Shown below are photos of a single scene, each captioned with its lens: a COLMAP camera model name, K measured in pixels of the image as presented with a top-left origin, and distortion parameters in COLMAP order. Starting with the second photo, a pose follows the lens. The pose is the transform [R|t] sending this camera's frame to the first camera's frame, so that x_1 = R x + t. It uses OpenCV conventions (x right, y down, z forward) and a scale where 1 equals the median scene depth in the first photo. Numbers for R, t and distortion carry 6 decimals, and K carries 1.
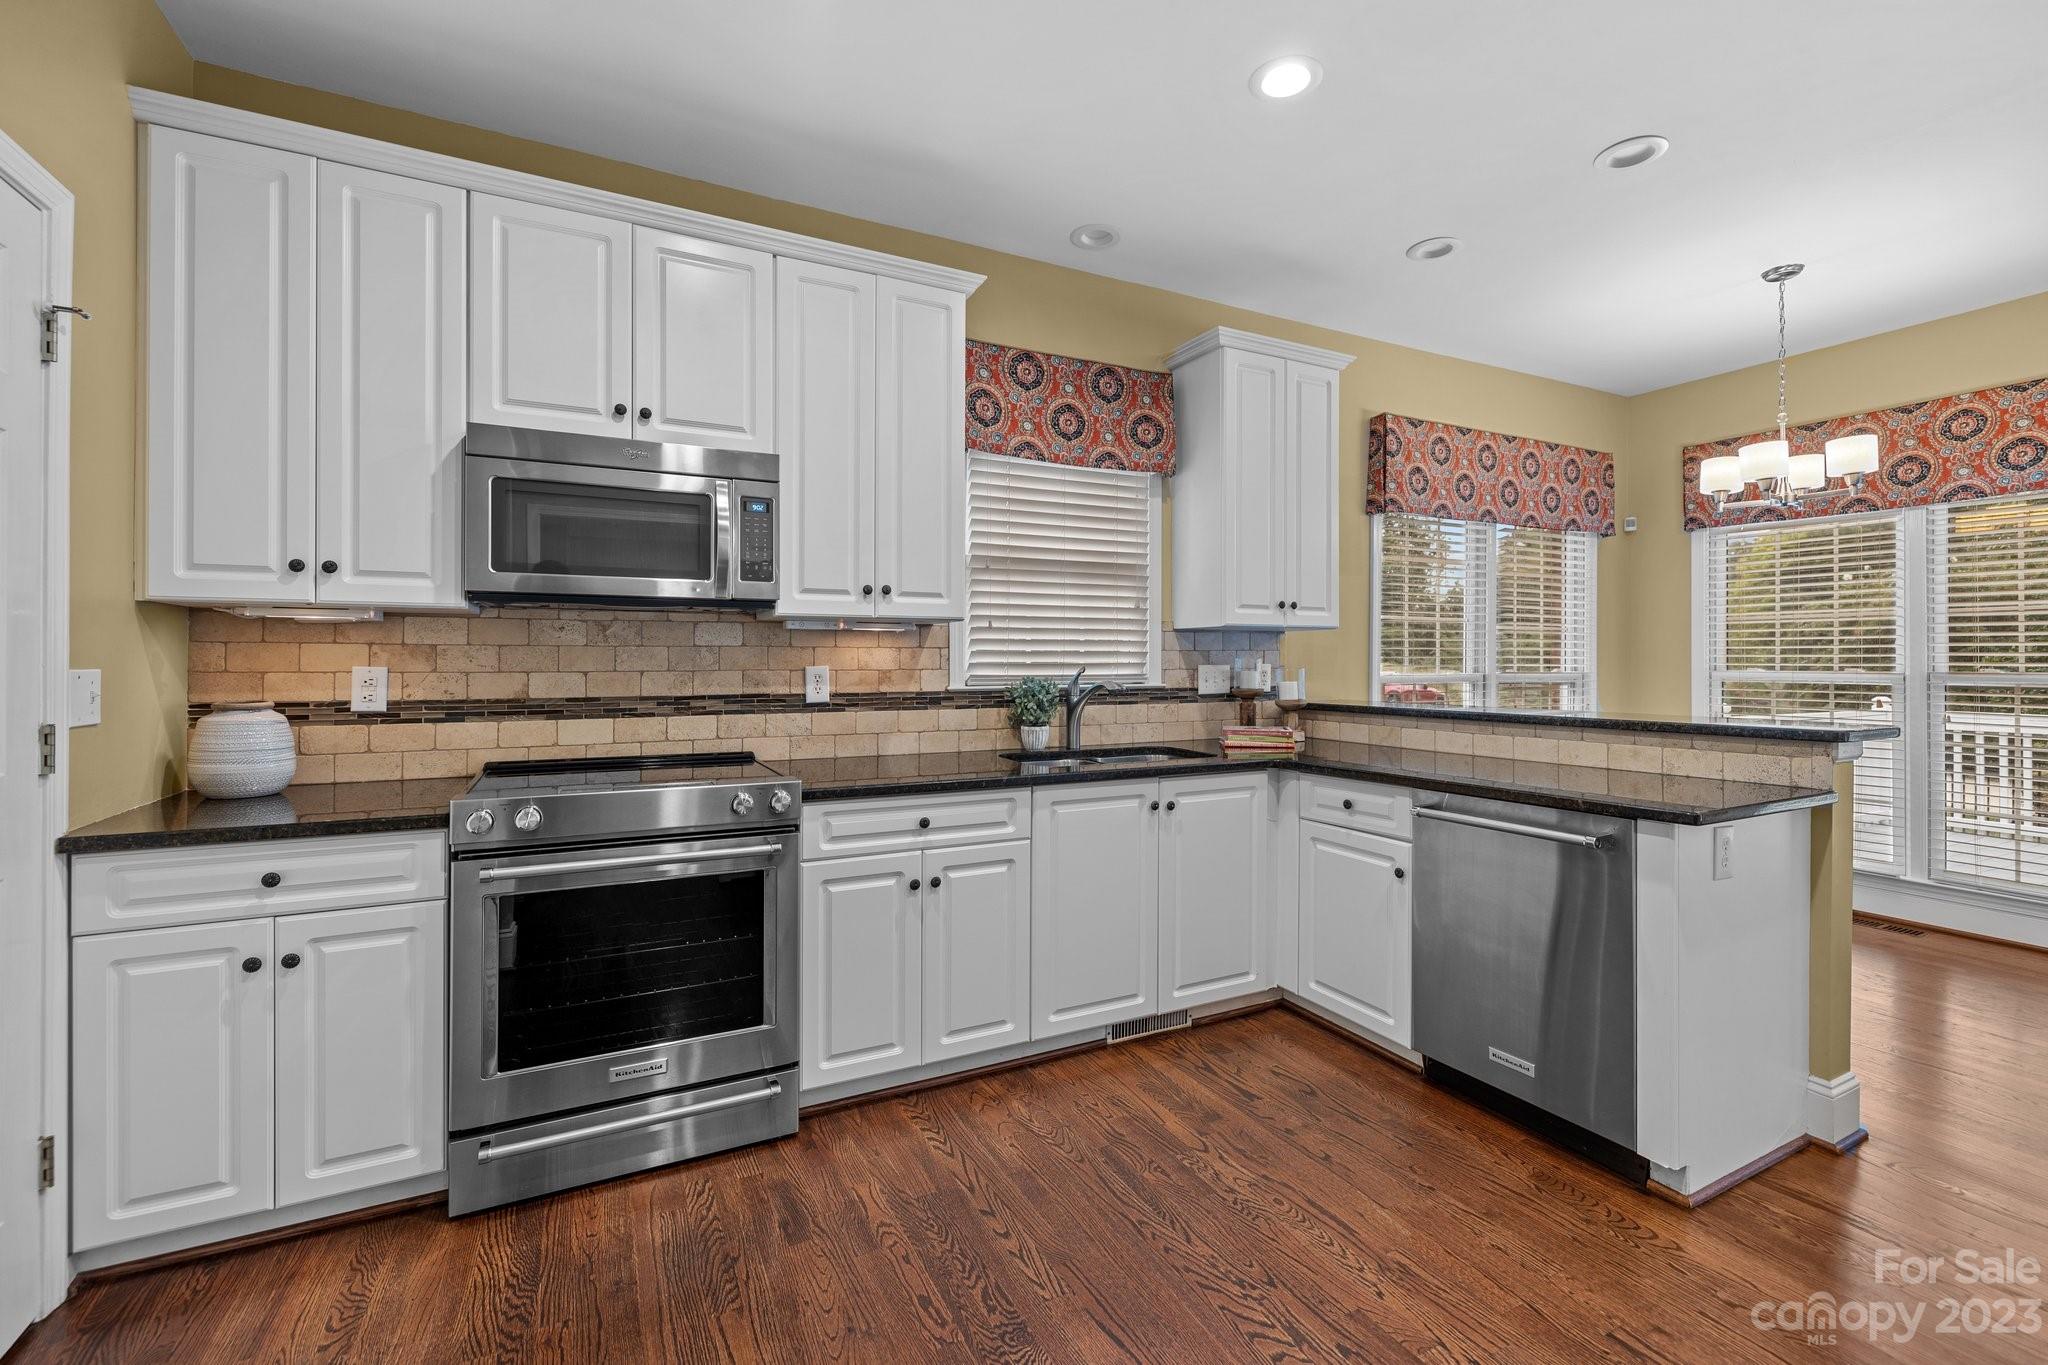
lens RADIAL K [[861.1, 0, 1025.4], [0, 861.1, 668.8], [0, 0, 1]] dist [-0.006629, 0.000128]
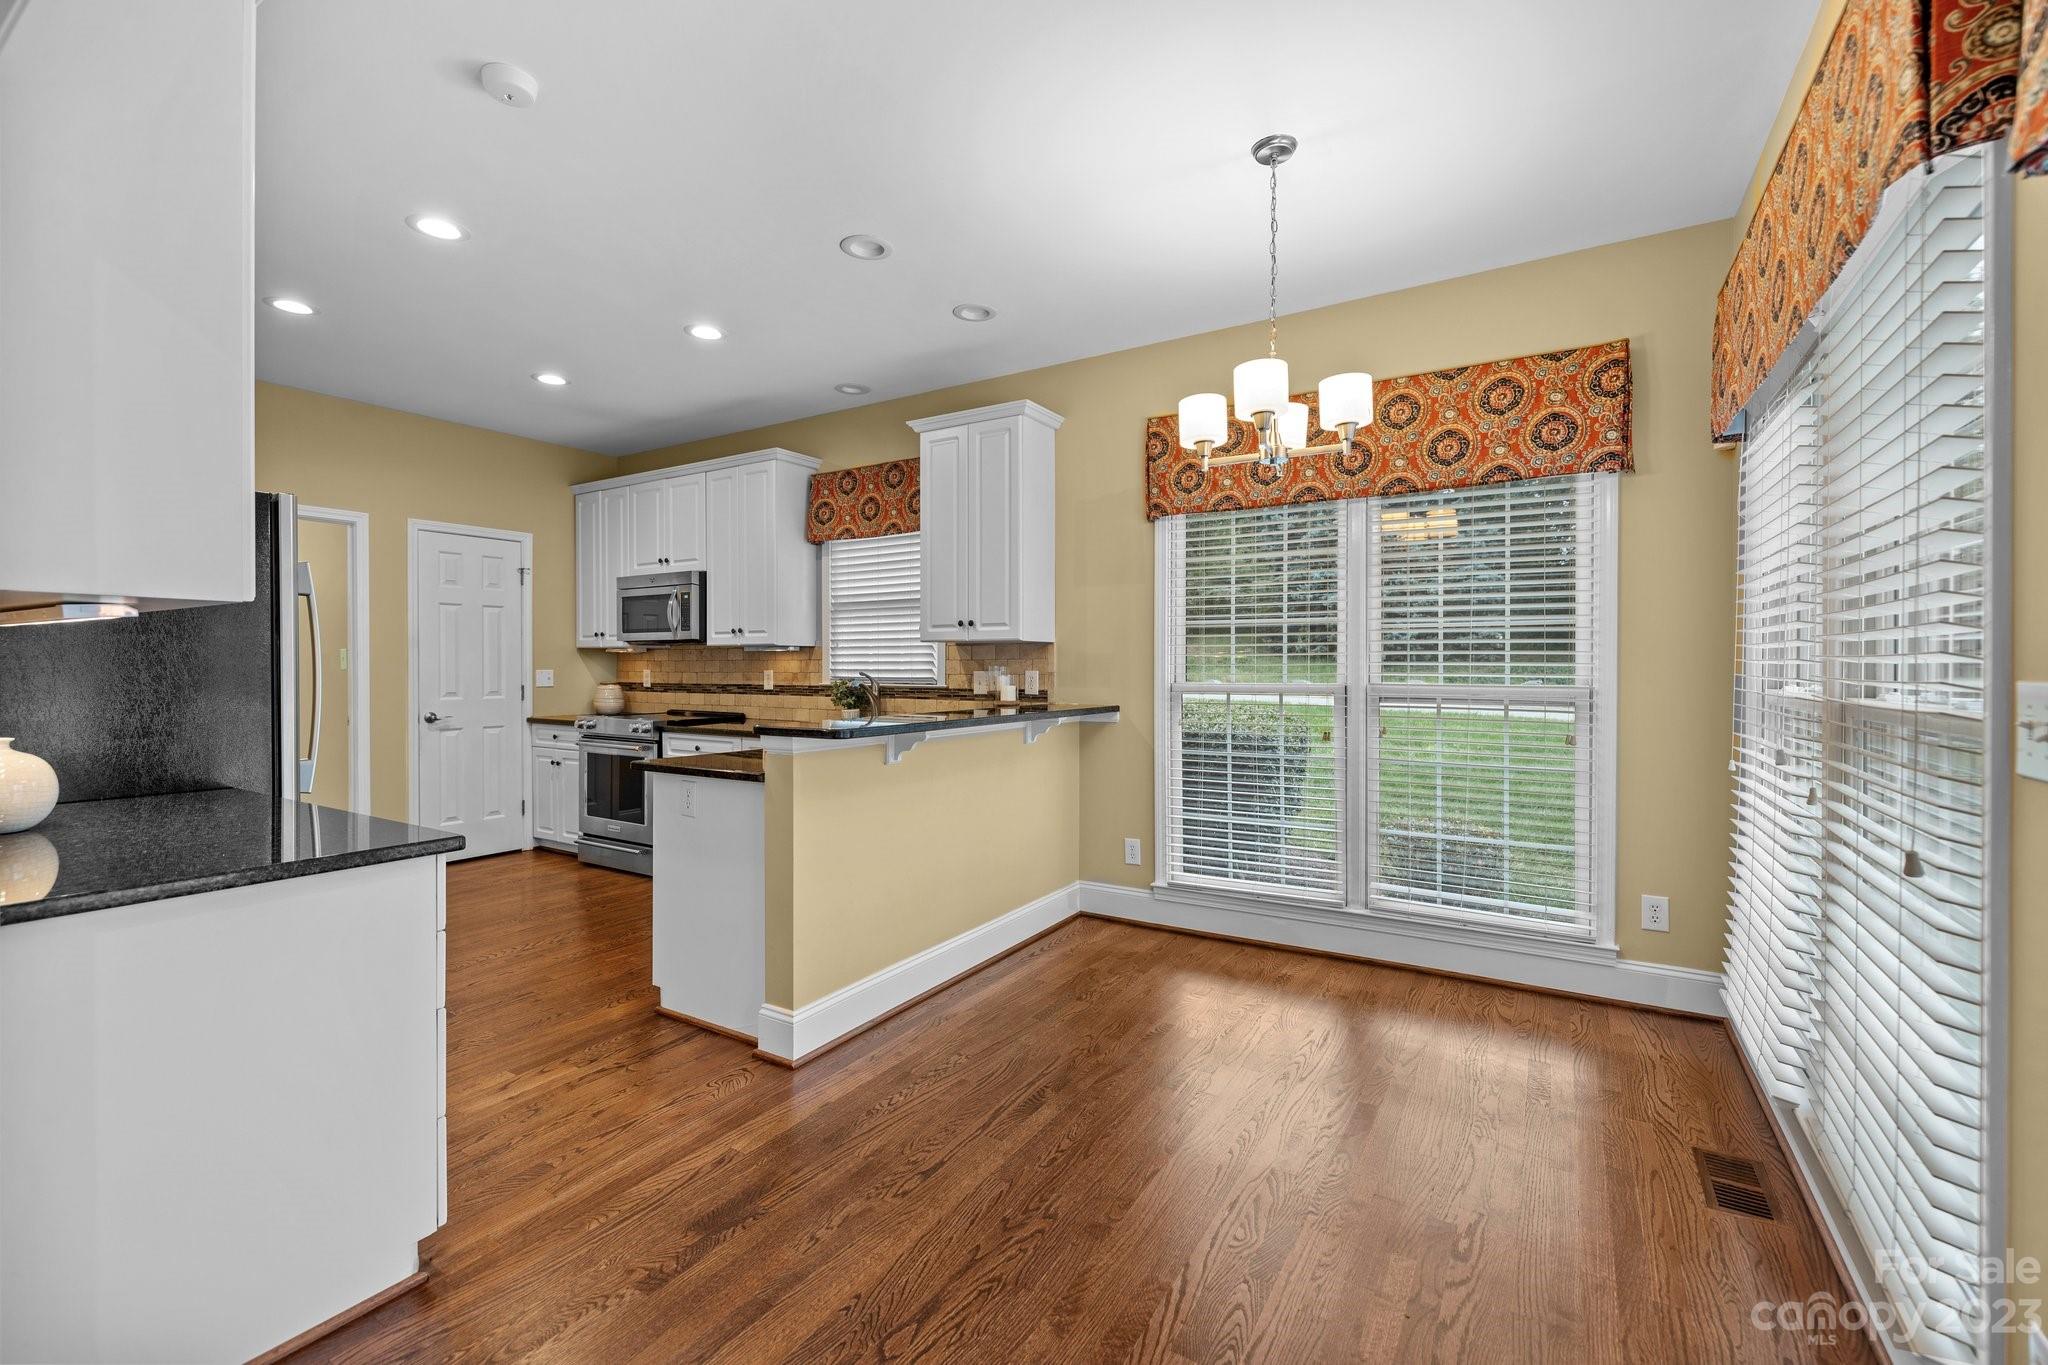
lens RADIAL K [[861.1, 0, 1016.5], [0, 861.1, 674.3], [0, 0, 1]] dist [-0.006629, 0.000128]
pose [[0.520342, 0.010247, -0.853896, 1.575701], [-0.006846, 0.999946, 0.007828, -0.012325], [0.853930, 0.001773, 0.520384, 0.467922]]
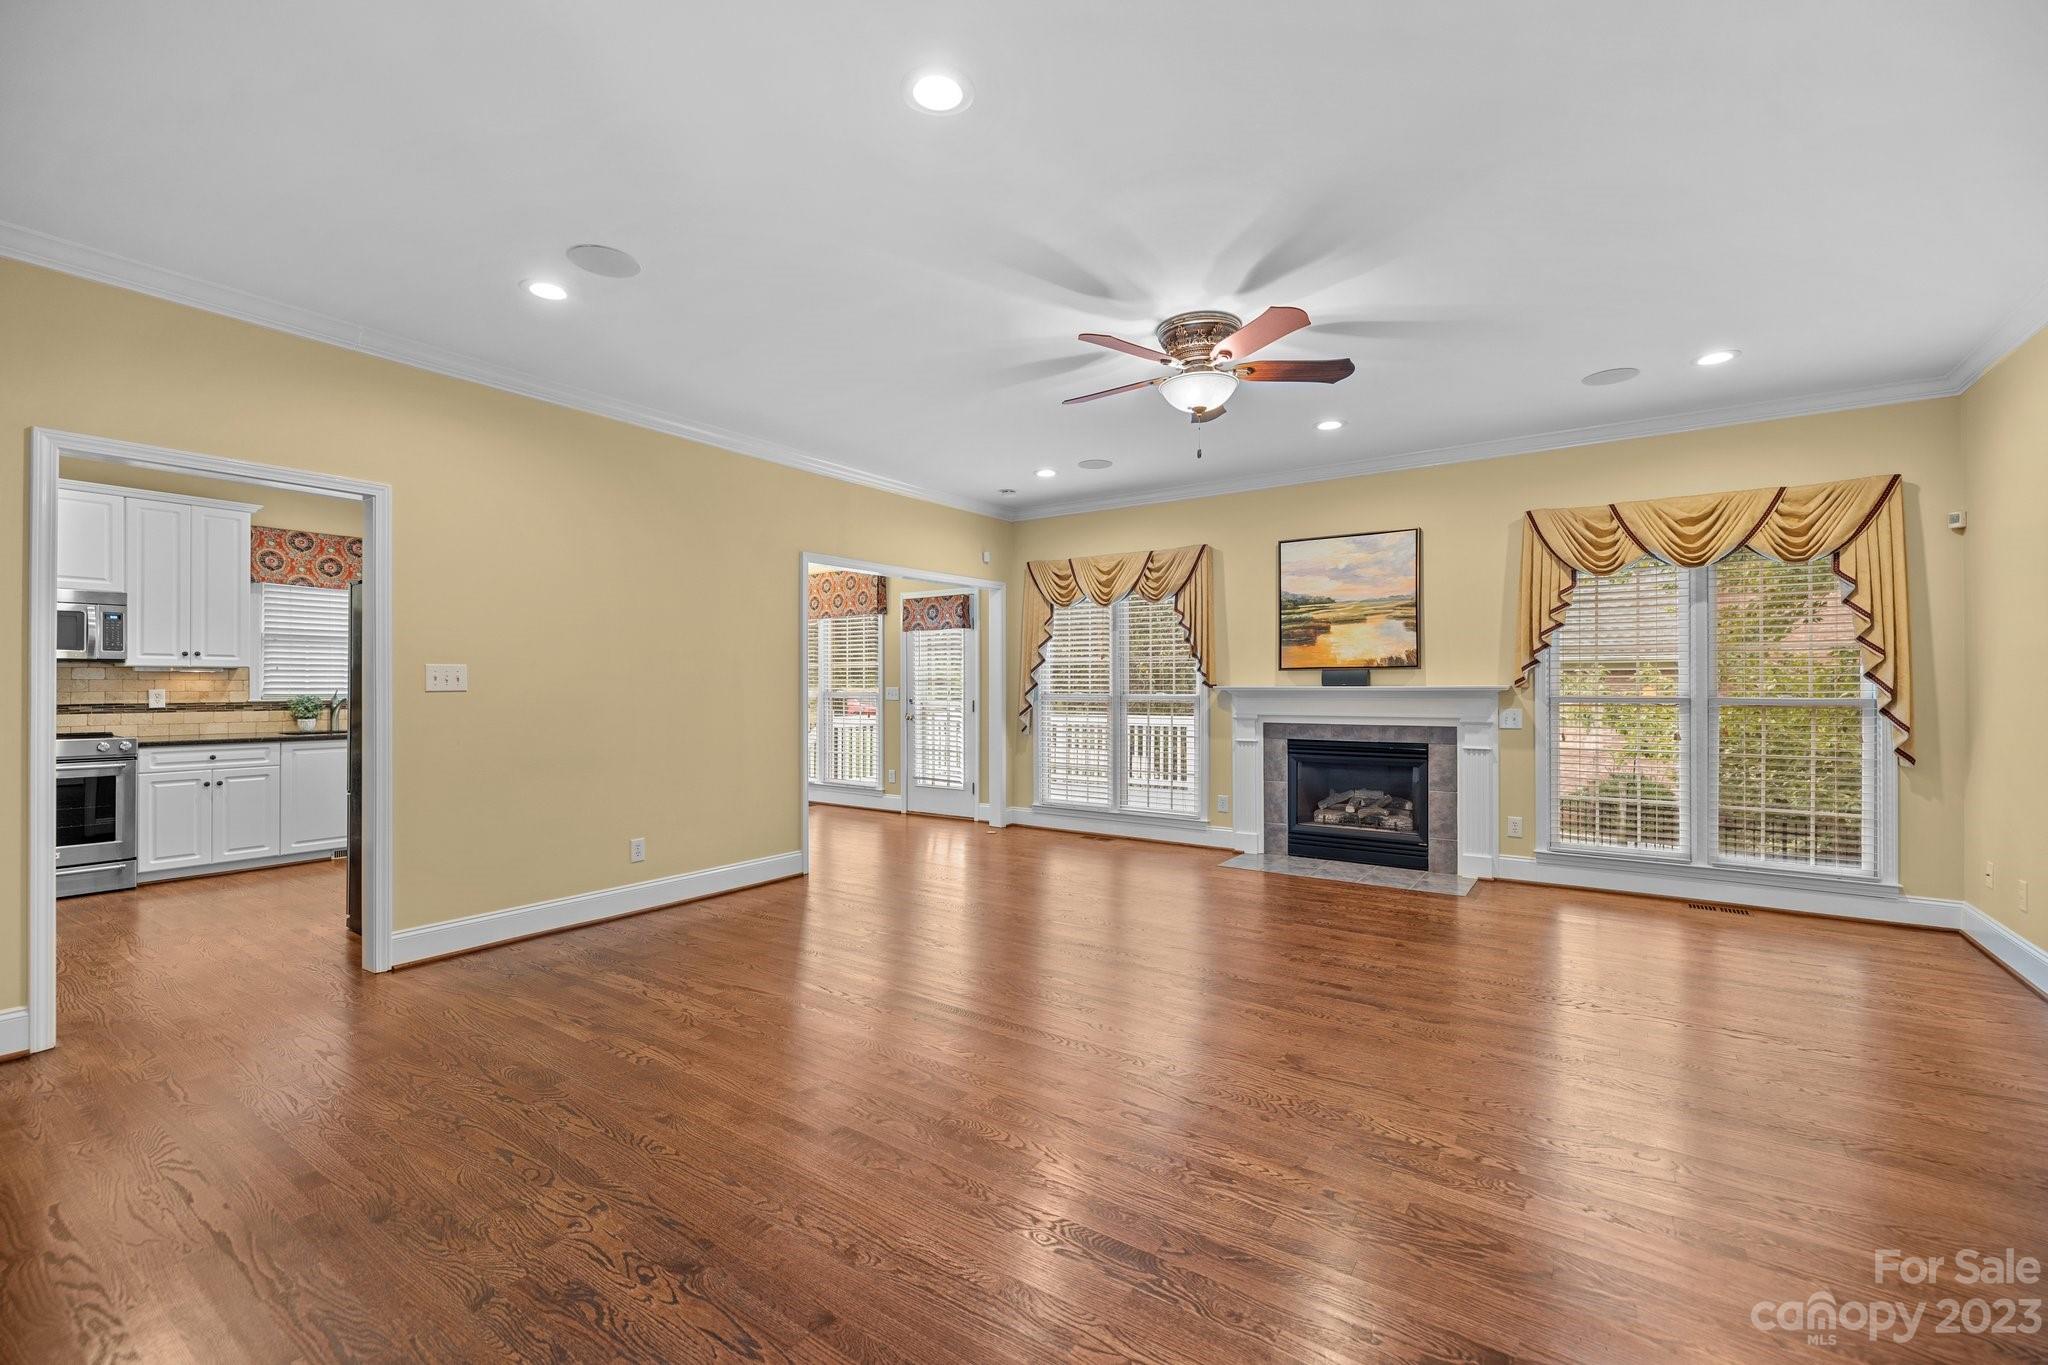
lens RADIAL K [[861.1, 0, 1036.5], [0, 861.1, 687.5], [0, 0, 1]] dist [-0.006629, 0.000128]
pose [[0.874968, -0.000084, 0.484181, 0.558454], [0.000046, 1.000000, 0.000090, -0.007602], [-0.484181, -0.000056, 0.874968, -1.649181]]
